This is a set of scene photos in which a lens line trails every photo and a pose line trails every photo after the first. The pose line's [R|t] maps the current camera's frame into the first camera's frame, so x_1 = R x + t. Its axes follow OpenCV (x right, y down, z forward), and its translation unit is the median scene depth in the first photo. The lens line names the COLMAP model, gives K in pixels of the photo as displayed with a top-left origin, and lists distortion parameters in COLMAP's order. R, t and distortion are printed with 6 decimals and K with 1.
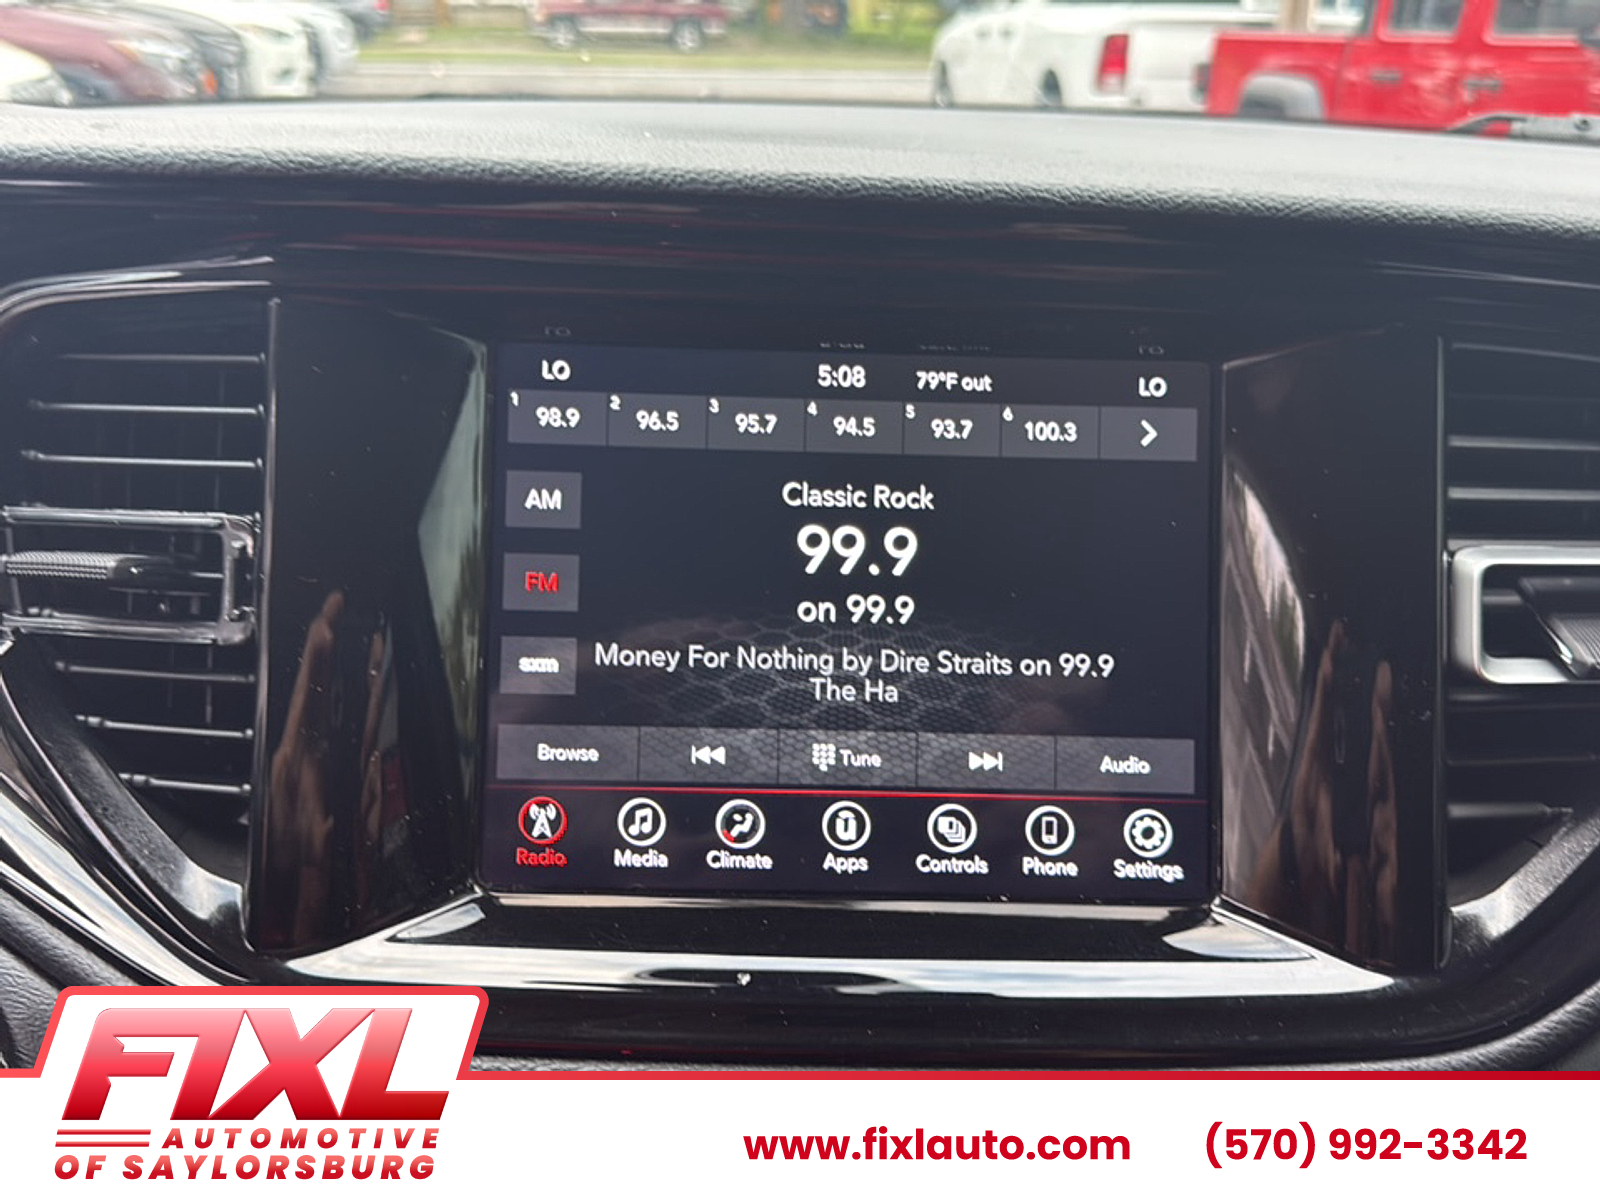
lens RADIAL K [[1488.3, 0, 800.3], [0, 1488.3, 606.5], [0, 0, 1]] dist [0.008504, 0.000000]
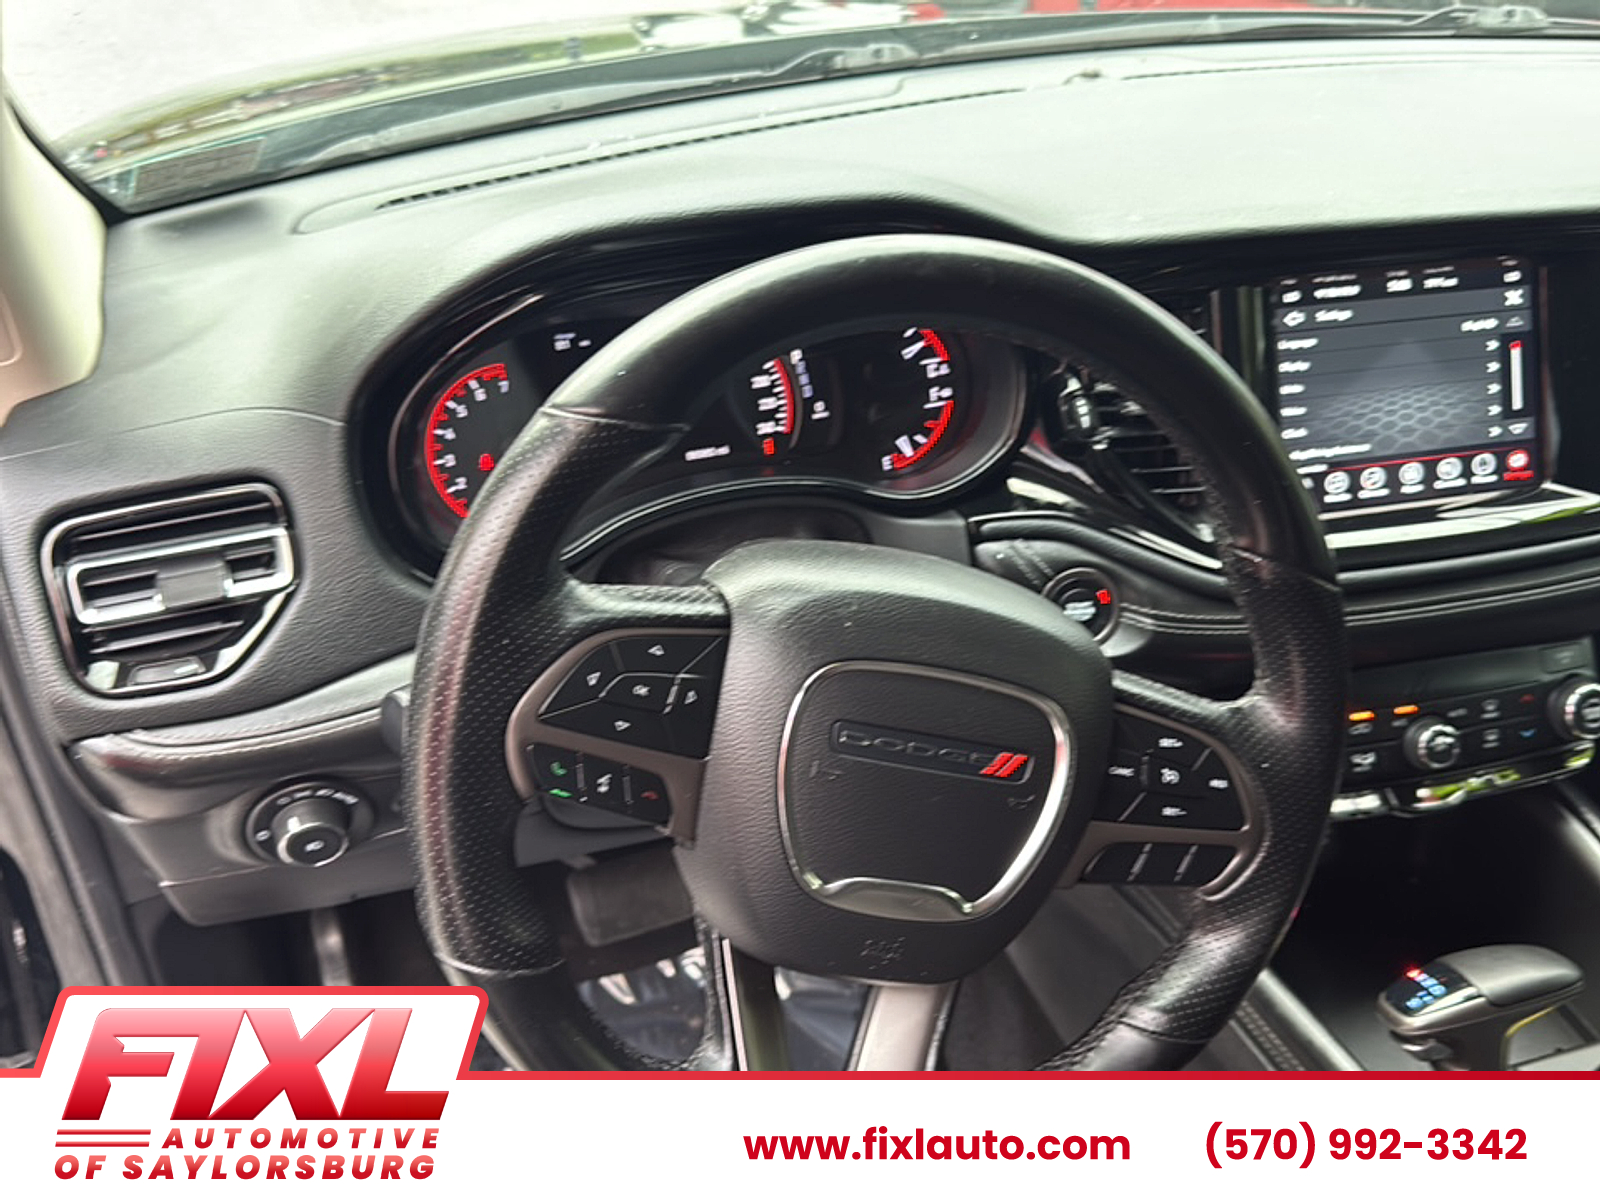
lens RADIAL K [[1488.3, 0, 757.8], [0, 1488.3, 605.9], [0, 0, 1]] dist [0.008504, 0.000000]
pose [[0.974015, -0.146775, 0.172487, -1.512228], [0.109508, 0.971850, 0.208602, -0.277724], [-0.198249, -0.184293, 0.962670, -1.225575]]
